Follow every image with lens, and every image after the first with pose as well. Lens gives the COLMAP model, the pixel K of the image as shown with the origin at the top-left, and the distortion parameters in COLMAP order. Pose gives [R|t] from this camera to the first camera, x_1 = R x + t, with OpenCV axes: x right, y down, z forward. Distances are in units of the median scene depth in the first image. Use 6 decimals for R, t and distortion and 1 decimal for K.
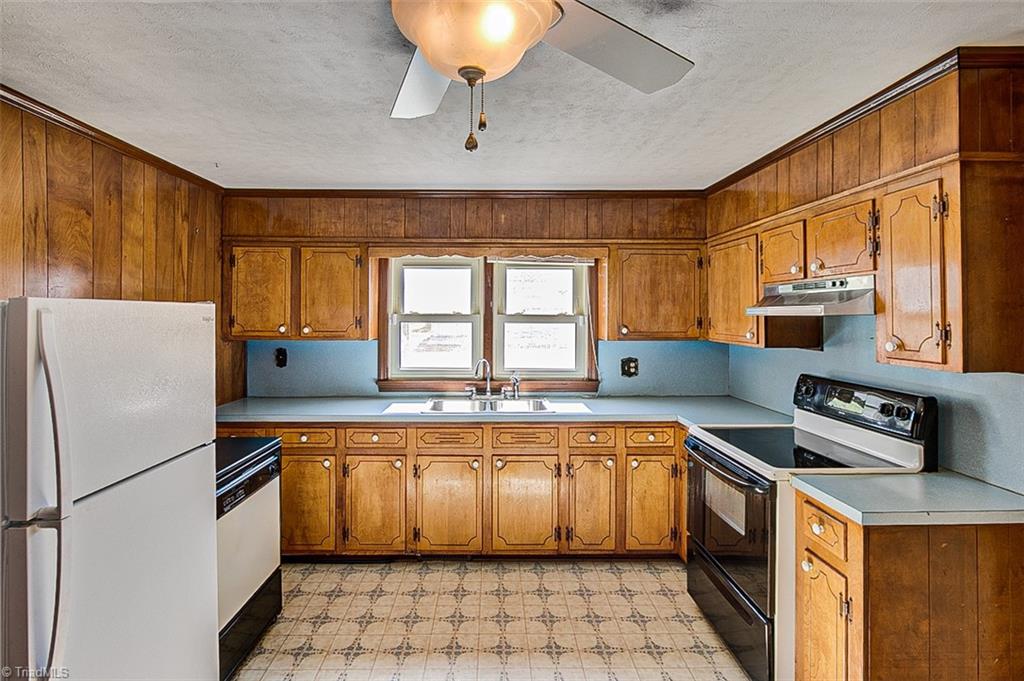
lens RADIAL K [[484.4, 0, 494.5], [0, 484.4, 307.9], [0, 0, 1]] dist [-0.022292, 0.003587]
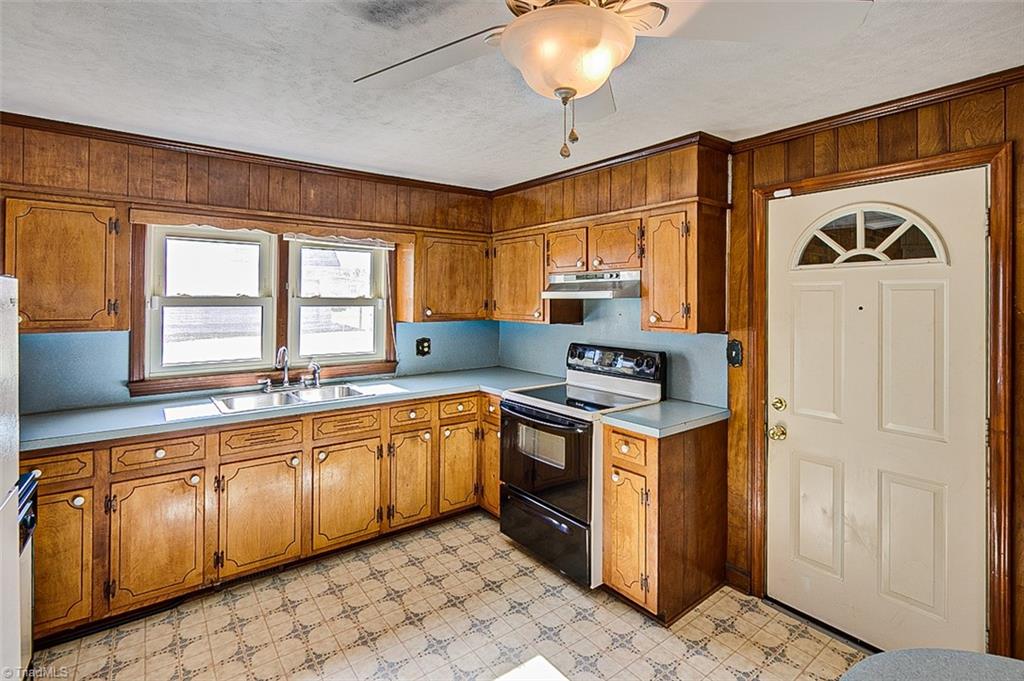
lens RADIAL K [[484.4, 0, 503.6], [0, 484.4, 294.6], [0, 0, 1]] dist [-0.022292, 0.003587]
pose [[0.799971, 0.005998, 0.600009, -0.269171], [-0.009453, 0.999952, 0.002607, 0.003004], [-0.599965, -0.007757, 0.799989, 0.042236]]
